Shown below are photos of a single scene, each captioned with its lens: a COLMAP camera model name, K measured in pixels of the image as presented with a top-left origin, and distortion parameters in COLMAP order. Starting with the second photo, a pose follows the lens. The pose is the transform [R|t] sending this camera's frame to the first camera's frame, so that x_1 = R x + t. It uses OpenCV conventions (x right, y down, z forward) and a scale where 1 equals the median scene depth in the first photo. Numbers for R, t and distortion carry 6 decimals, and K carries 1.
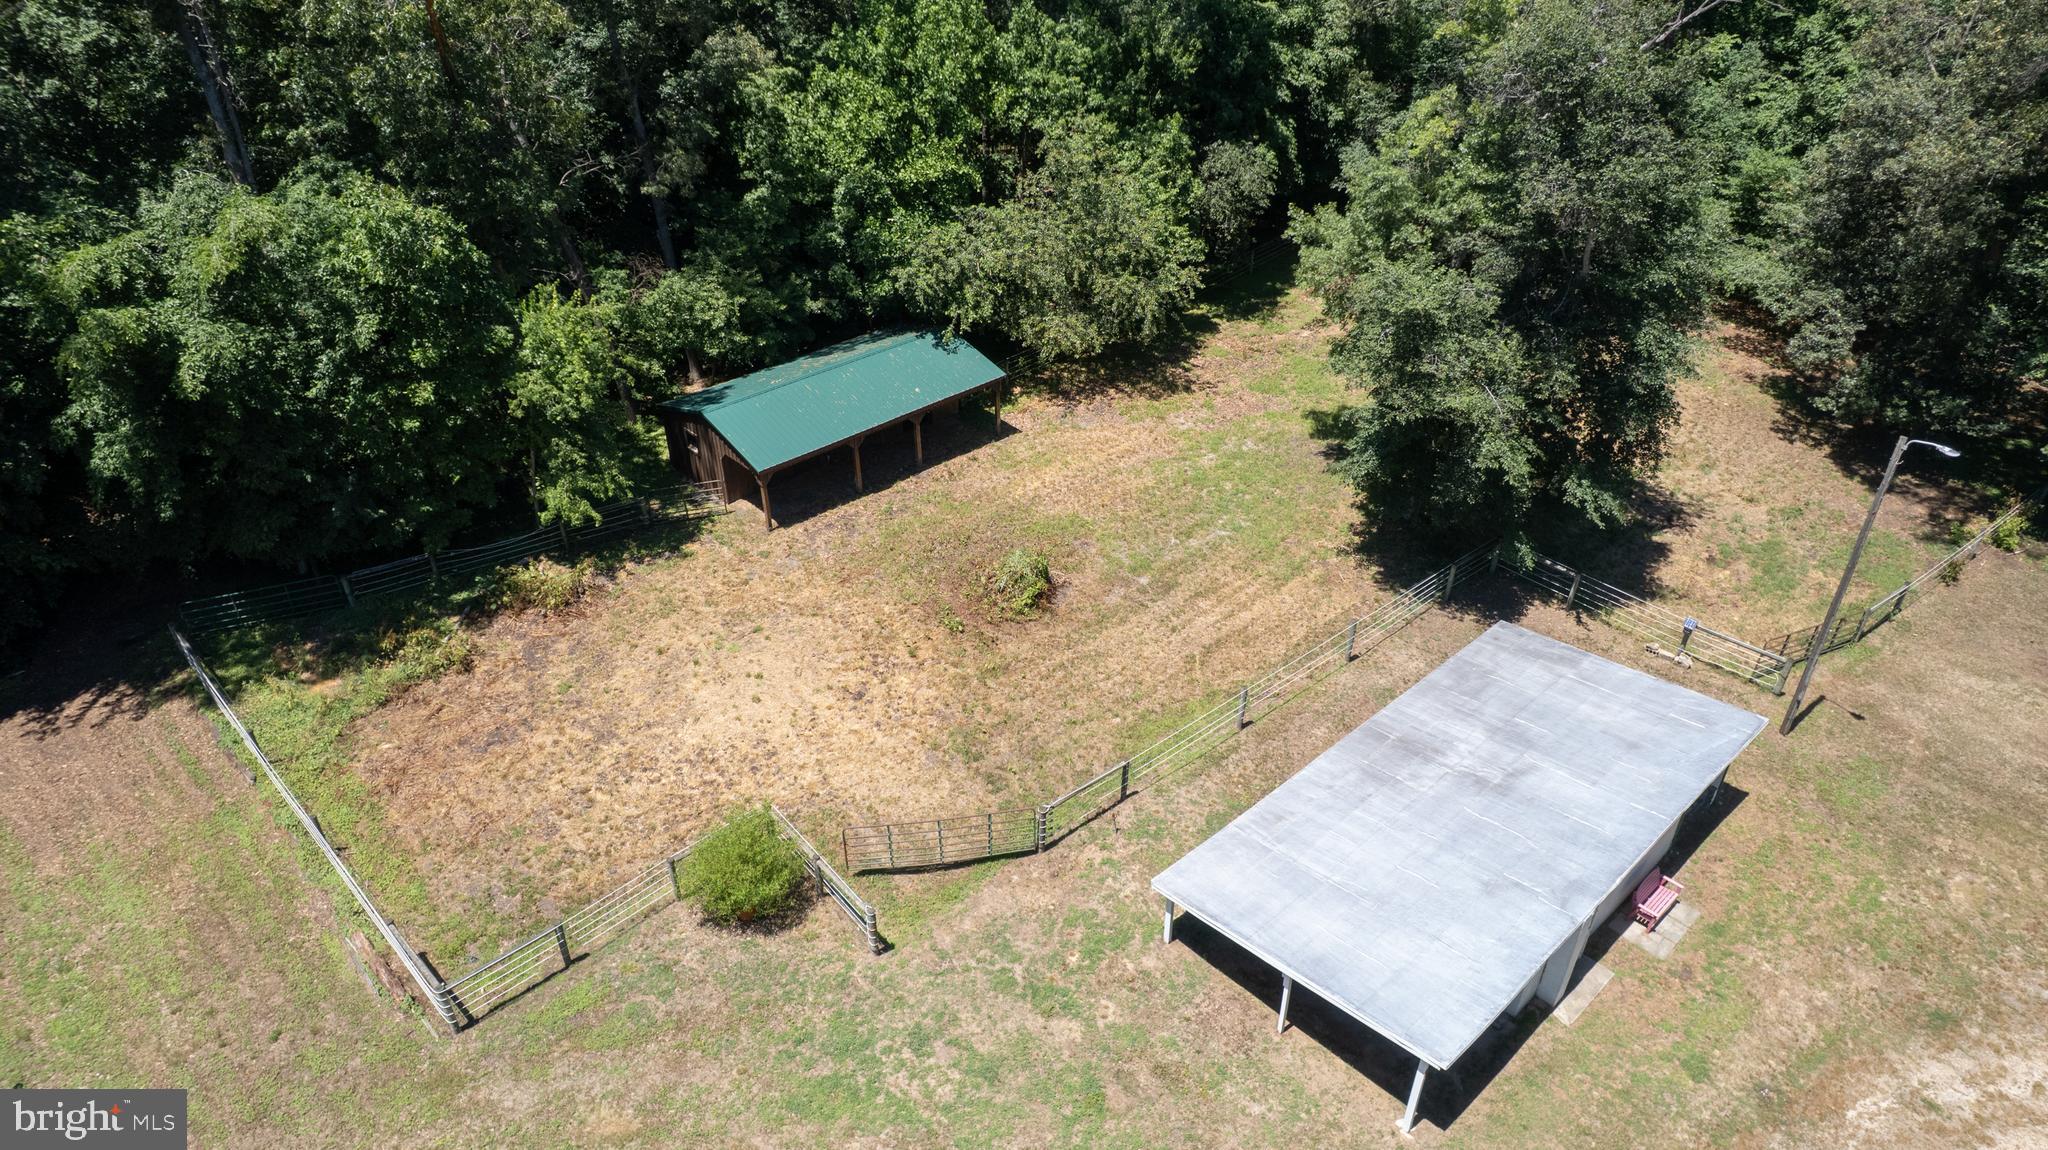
lens RADIAL K [[1327.5, 0, 1018.3], [0, 1327.5, 565.0], [0, 0, 1]] dist [-0.070691, 0.064264]
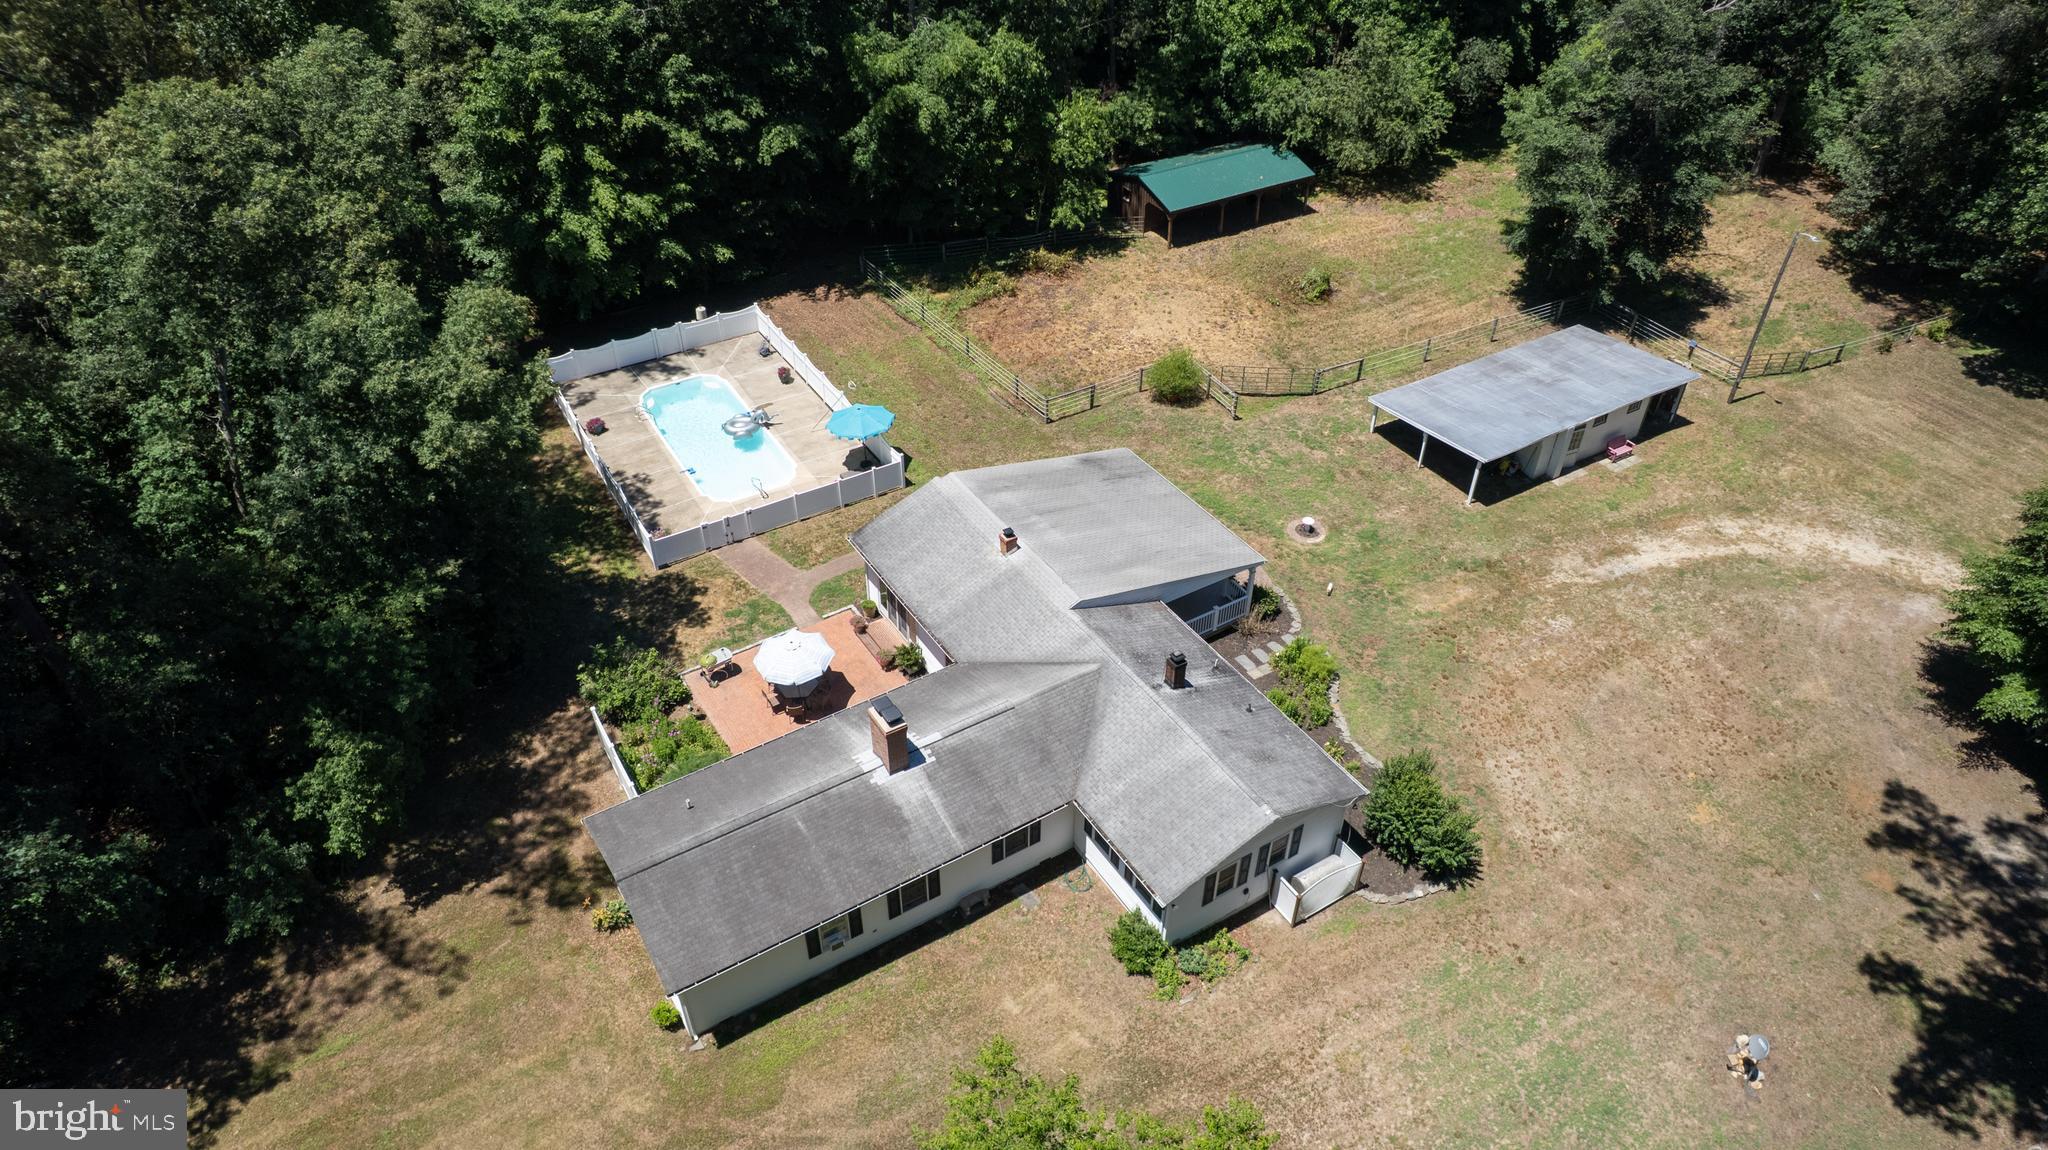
lens RADIAL K [[1327.5, 0, 1018.3], [0, 1327.5, 565.0], [0, 0, 1]] dist [-0.070691, 0.064264]
pose [[0.978273, 0.136193, -0.156311, -0.049831], [-0.119082, 0.986308, 0.114088, 0.197647], [0.169709, -0.092995, 0.981097, -0.733222]]
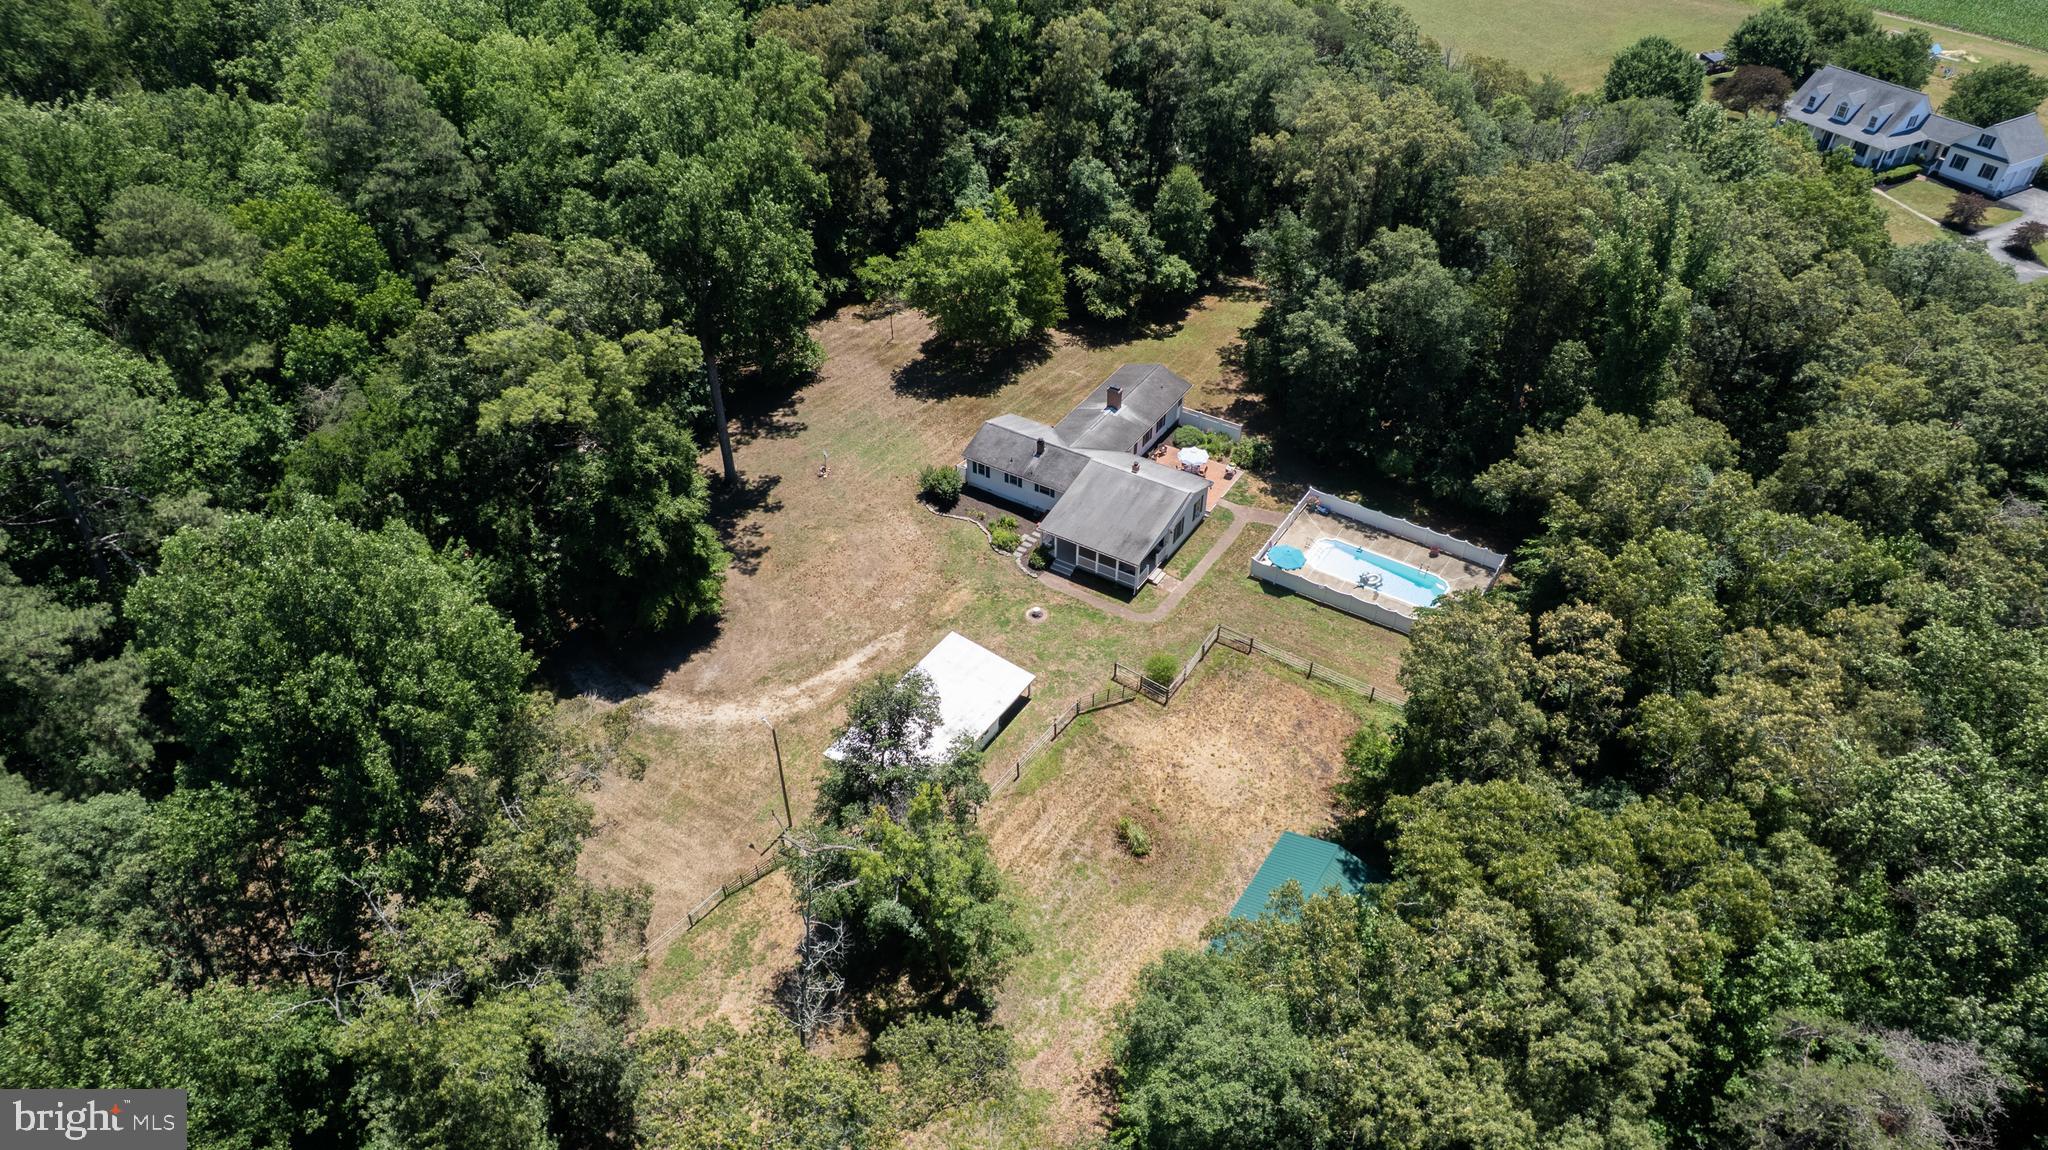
lens RADIAL K [[1312.8, 0, 1024.0], [0, 1312.8, 575.0], [0, 0, 1]] dist [-0.066061, 0.060519]
pose [[-0.970077, 0.158826, -0.183644, 0.408441], [-0.124919, 0.322093, 0.938430, -1.716104], [0.208198, 0.933290, -0.292615, 1.021244]]
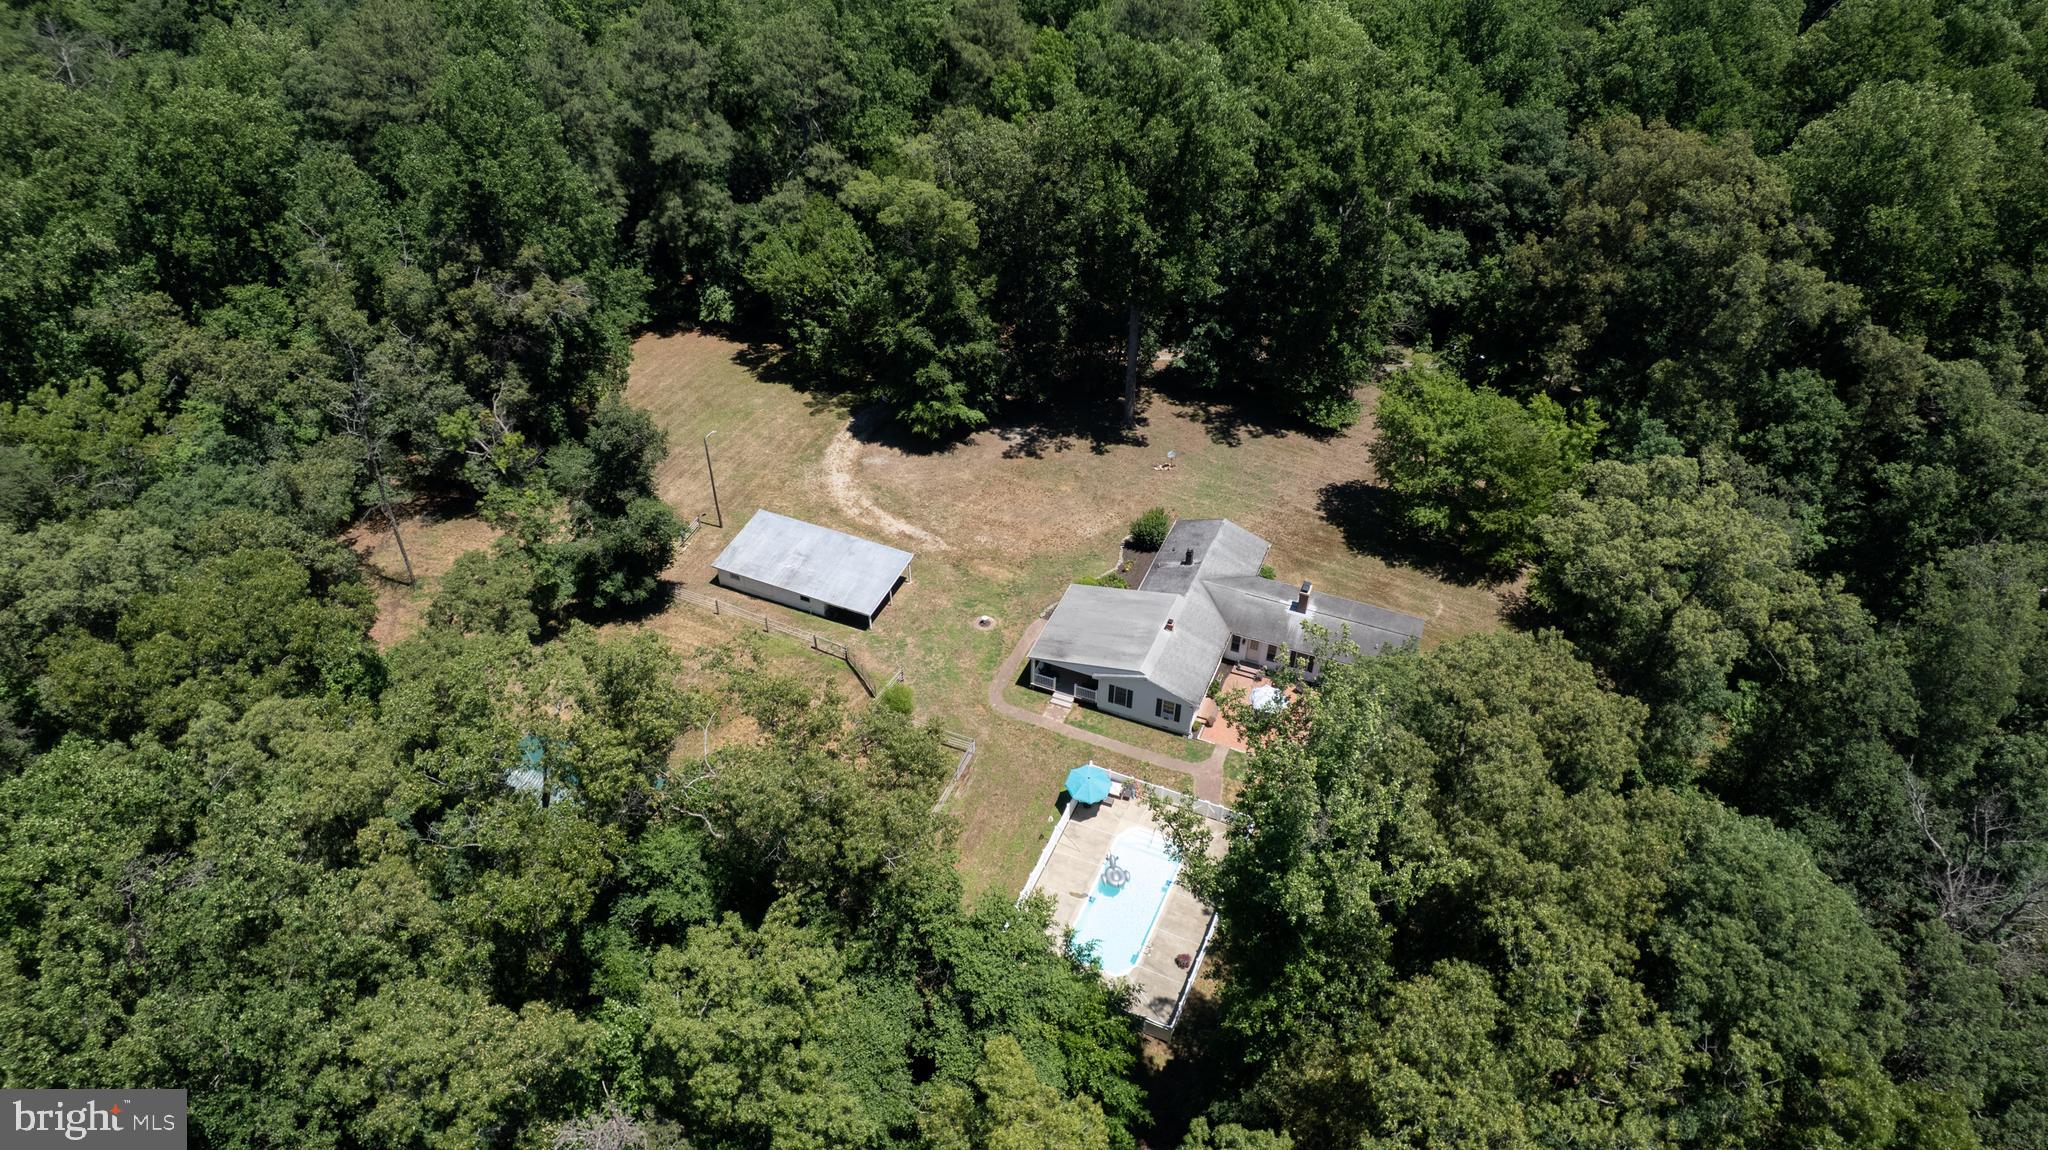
lens RADIAL K [[1327.5, 0, 1018.3], [0, 1327.5, 565.0], [0, 0, 1]] dist [-0.070691, 0.064264]
pose [[-0.396376, -0.571898, 0.718205, -1.507266], [0.489913, 0.529837, 0.692285, -1.249211], [-0.776448, 0.626263, 0.070165, 0.217755]]
